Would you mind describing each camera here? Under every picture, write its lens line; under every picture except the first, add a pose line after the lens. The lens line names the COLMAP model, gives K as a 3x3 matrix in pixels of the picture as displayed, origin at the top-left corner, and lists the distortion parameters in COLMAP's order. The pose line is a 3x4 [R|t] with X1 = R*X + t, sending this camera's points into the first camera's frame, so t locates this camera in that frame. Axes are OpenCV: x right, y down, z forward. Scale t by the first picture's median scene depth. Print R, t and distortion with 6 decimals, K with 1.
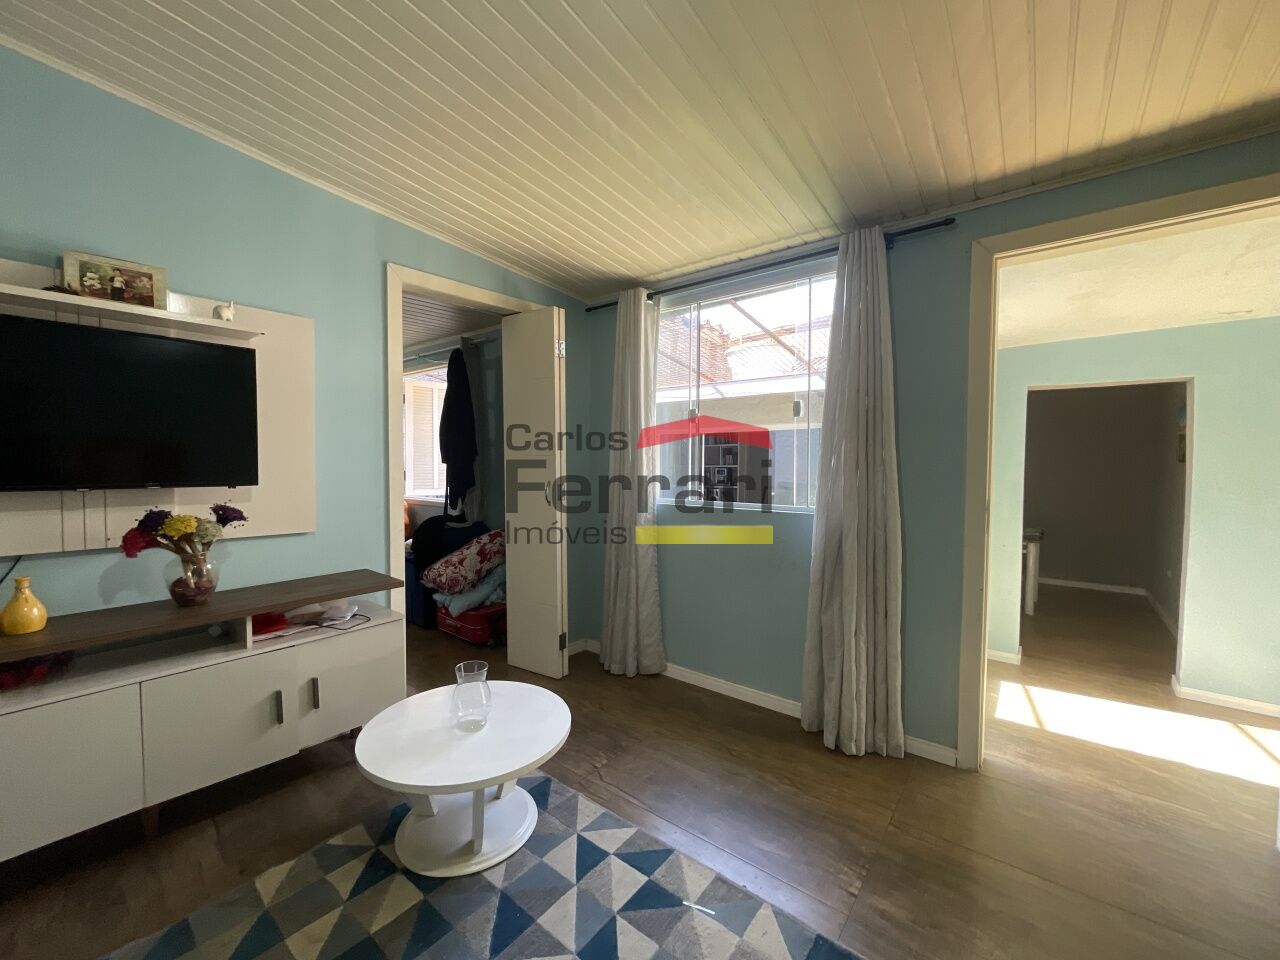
lens RADIAL K [[518.6, 0, 640.0], [0, 518.6, 480.0], [0, 0, 1]] dist [0.000627, 0.000139]
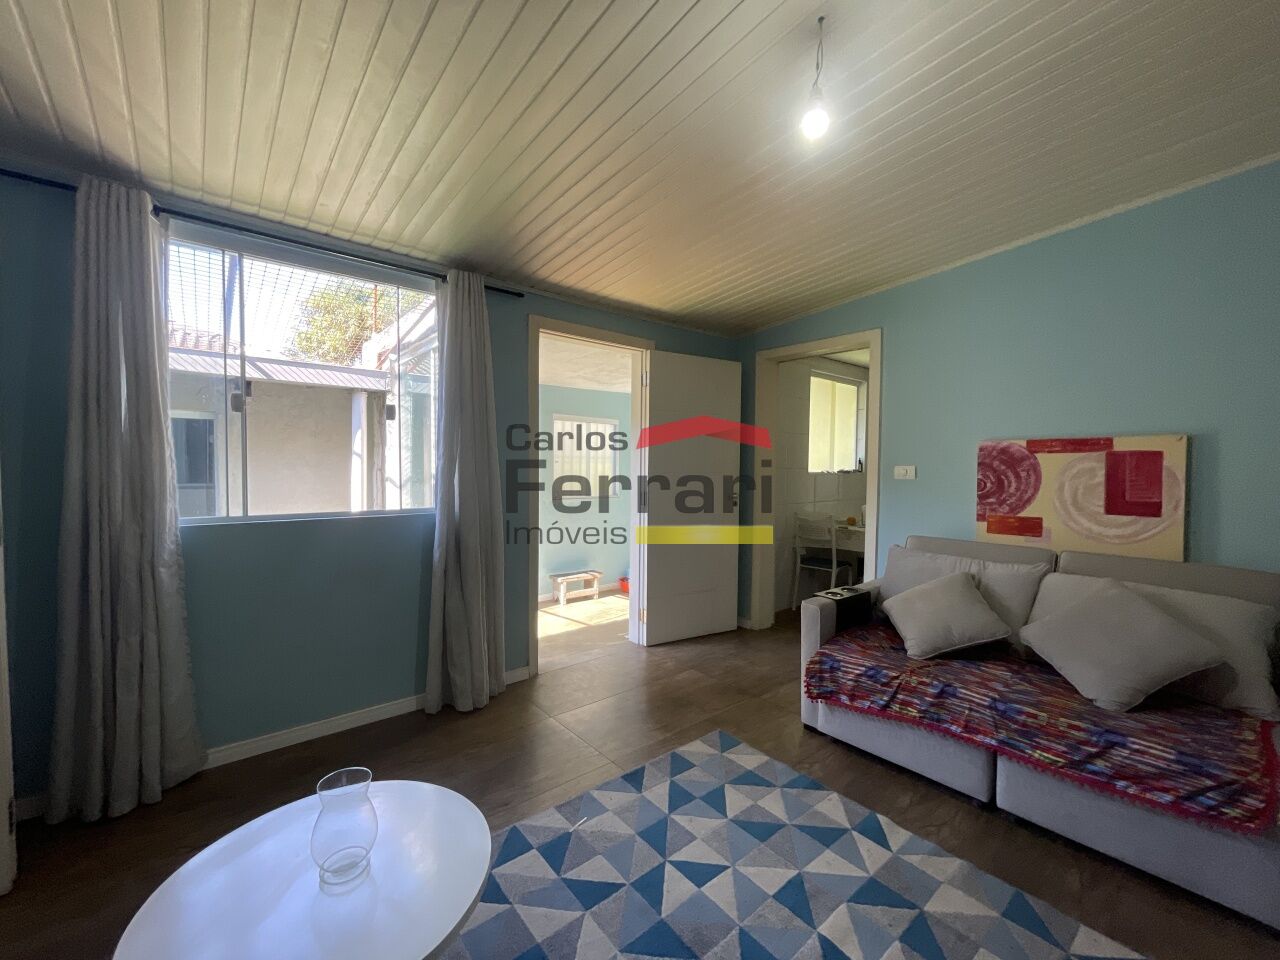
lens RADIAL K [[509.6, 0, 640.0], [0, 509.6, 480.0], [0, 0, 1]] dist [-0.000429, -0.000042]
pose [[0.204013, -0.027621, 0.978578, -0.616510], [0.030207, 0.999304, 0.021909, -0.012936], [-0.978502, 0.025090, 0.204706, 0.350433]]
